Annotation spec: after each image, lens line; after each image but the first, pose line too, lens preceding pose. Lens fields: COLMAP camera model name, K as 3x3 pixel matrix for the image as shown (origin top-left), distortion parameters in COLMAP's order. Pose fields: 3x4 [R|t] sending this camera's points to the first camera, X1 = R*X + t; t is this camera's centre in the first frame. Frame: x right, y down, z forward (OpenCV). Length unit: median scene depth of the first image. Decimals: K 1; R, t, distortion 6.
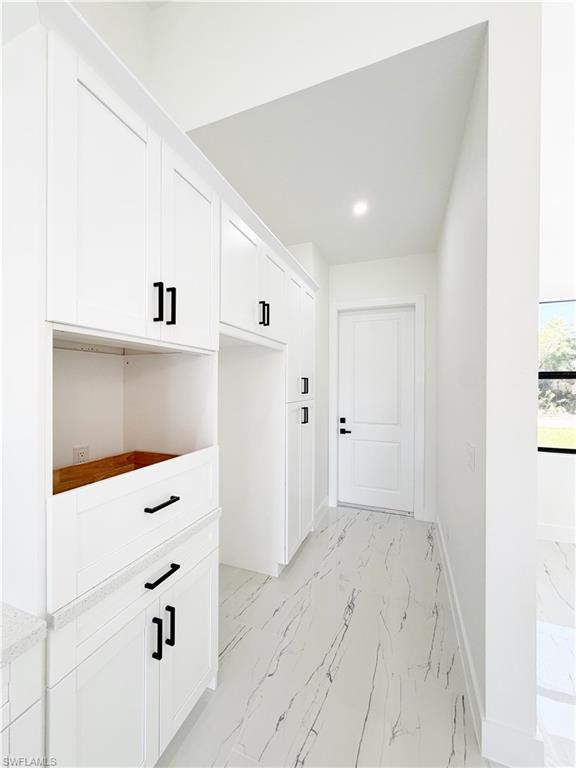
lens RADIAL K [[303.5, 0, 287.8], [0, 303.5, 387.7], [0, 0, 1]] dist [0.003384, 0.000337]
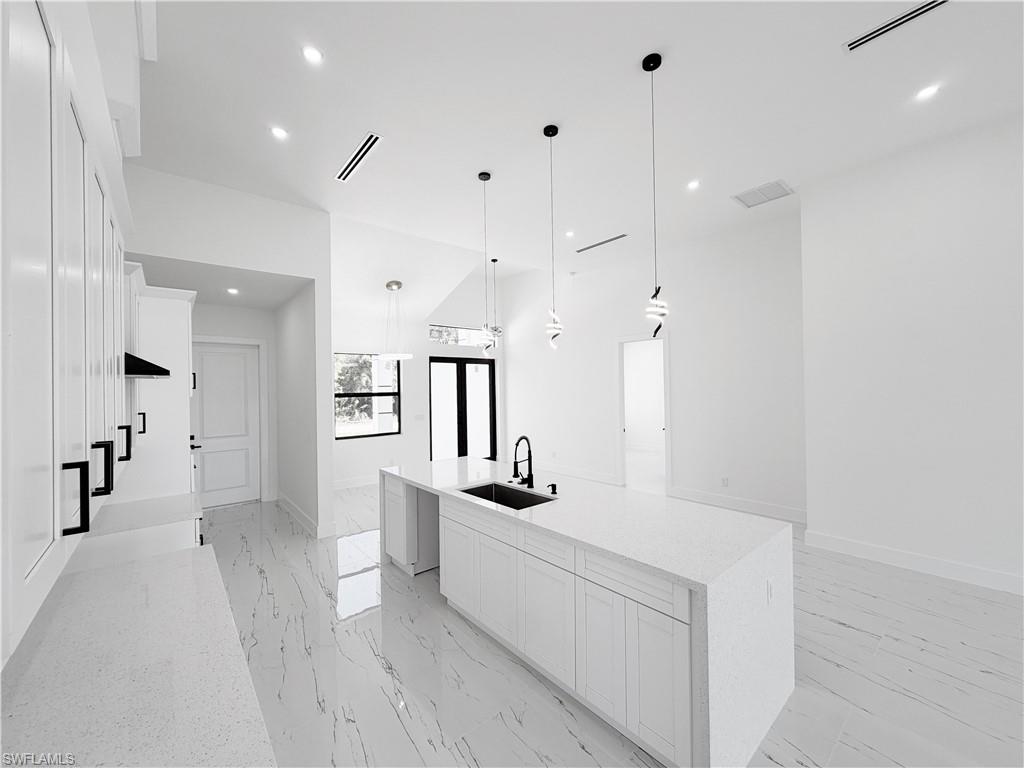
lens RADIAL K [[407.1, 0, 511.5], [0, 407.1, 385.6], [0, 0, 1]] dist [0.001055, -0.000089]
pose [[0.477778, -0.006200, 0.878459, -0.805879], [0.025743, 0.999644, -0.006946, -0.062662], [-0.878103, 0.025933, 0.477768, -1.072727]]
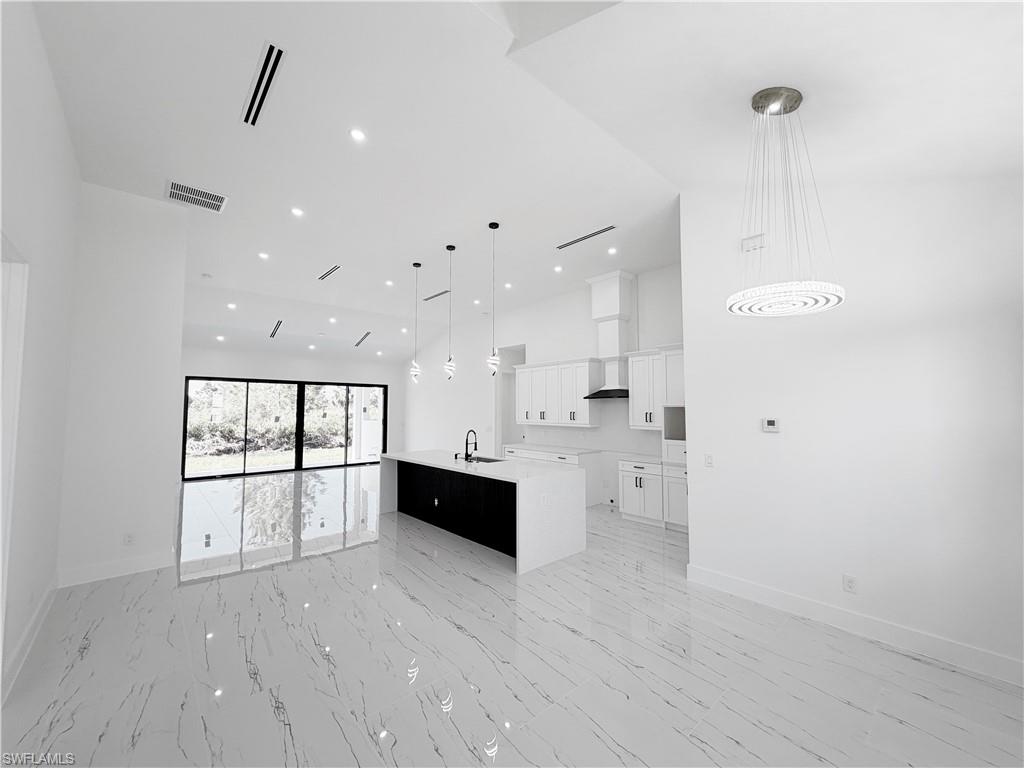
lens RADIAL K [[407.1, 0, 511.5], [0, 407.1, 385.6], [0, 0, 1]] dist [0.001055, -0.000089]
pose [[-0.450891, -0.054089, -0.890939, 1.902251], [-0.010739, 0.998419, -0.055179, -0.042648], [0.892514, -0.015311, -0.450759, 0.519775]]
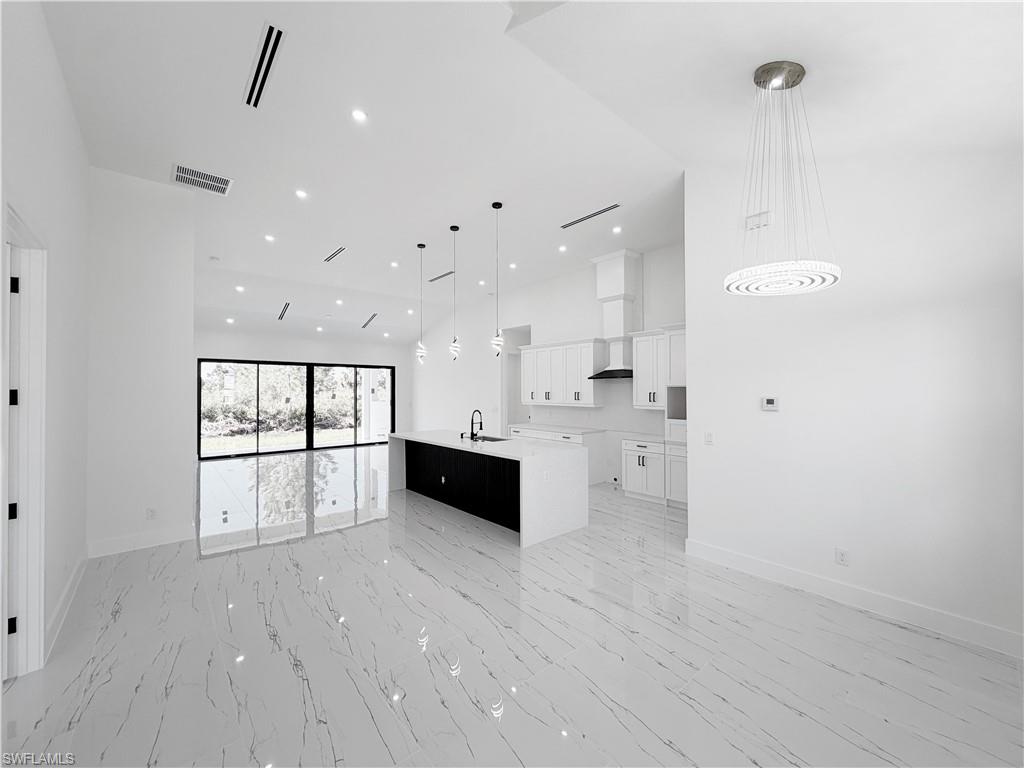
lens RADIAL K [[407.1, 0, 511.5], [0, 407.1, 385.6], [0, 0, 1]] dist [0.001055, -0.000089]
pose [[-0.467317, -0.011077, -0.884021, 1.919035], [-0.007553, 0.999935, -0.008537, -0.038809], [0.884058, 0.002688, -0.467370, 0.545435]]
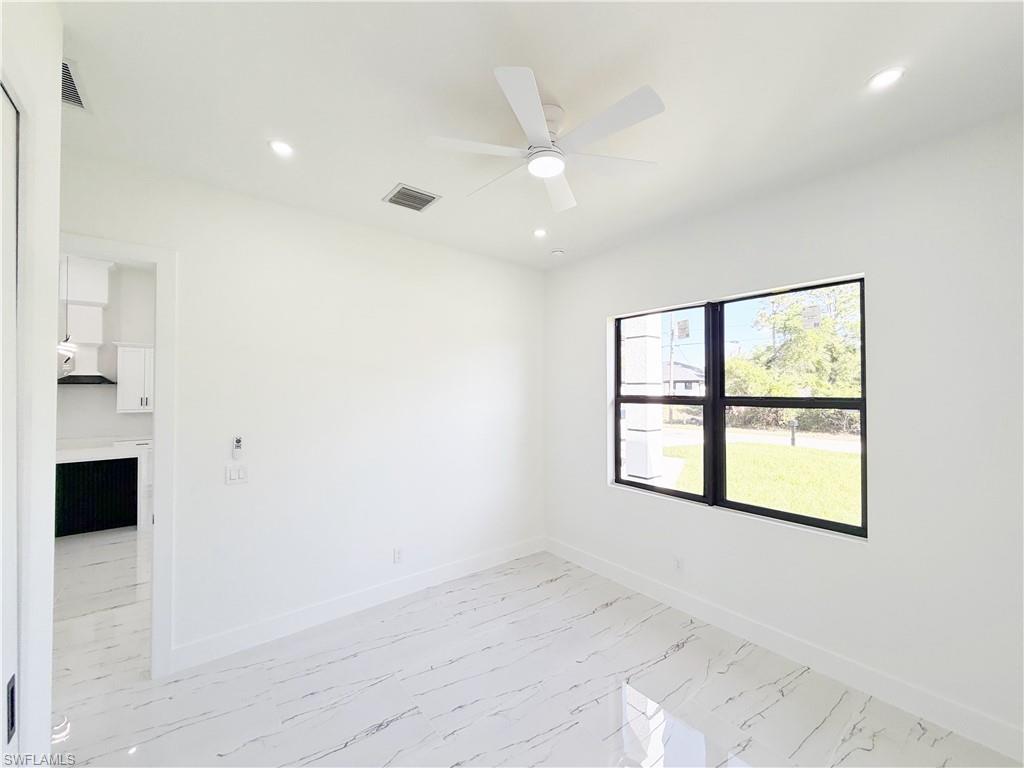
lens RADIAL K [[407.1, 0, 511.5], [0, 407.1, 385.6], [0, 0, 1]] dist [0.001055, -0.000089]
pose [[0.882765, -0.009808, -0.469713, 2.824516], [0.000038, 0.999784, -0.020804, -0.047891], [0.469816, 0.018347, 0.882574, -0.967521]]
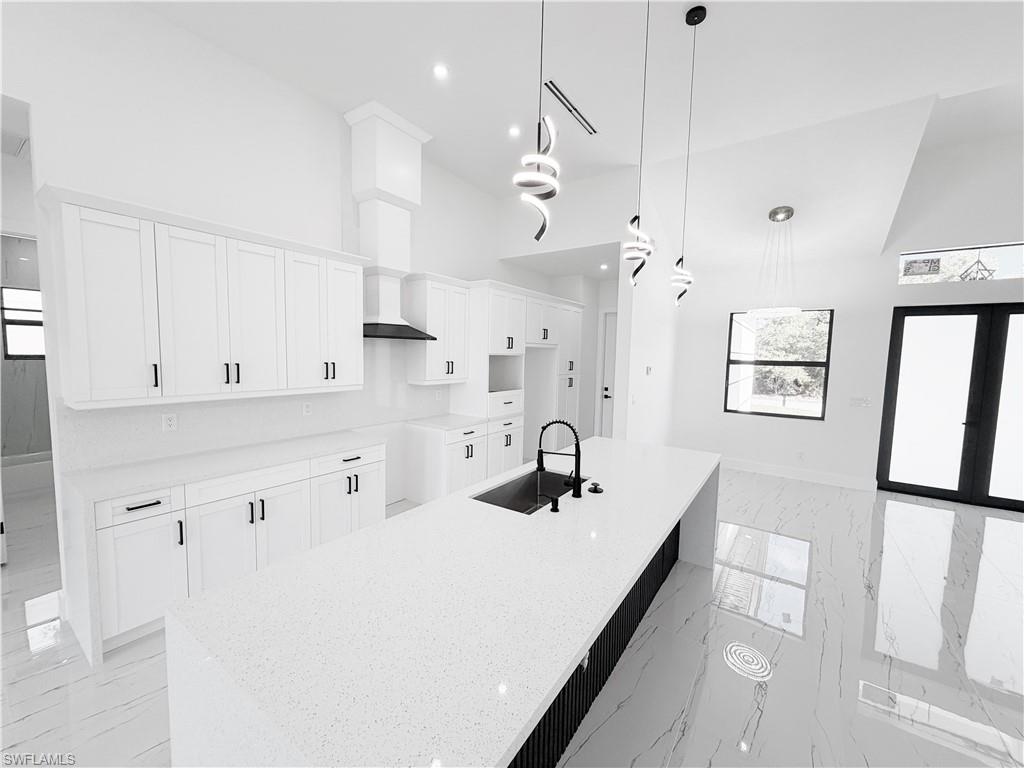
lens RADIAL K [[407.1, 0, 511.5], [0, 407.1, 385.6], [0, 0, 1]] dist [0.001055, -0.000089]
pose [[0.971463, 0.037360, -0.234231, 0.270952], [-0.021108, 0.997216, 0.071512, -0.052007], [0.236251, -0.064527, 0.969547, -1.348264]]
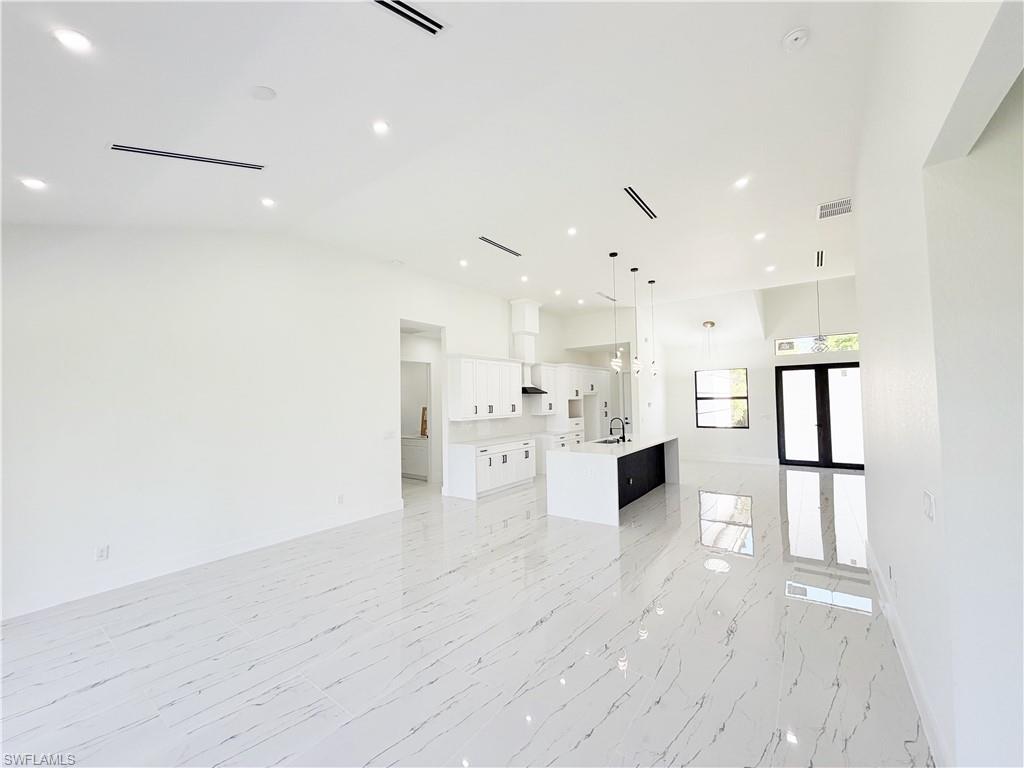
lens RADIAL K [[407.1, 0, 511.5], [0, 407.1, 385.6], [0, 0, 1]] dist [0.001055, -0.000089]
pose [[0.964089, -0.029701, -0.263912, 0.223597], [0.018546, 0.998830, -0.044658, -0.029029], [0.264930, 0.038160, 0.963512, -3.145467]]
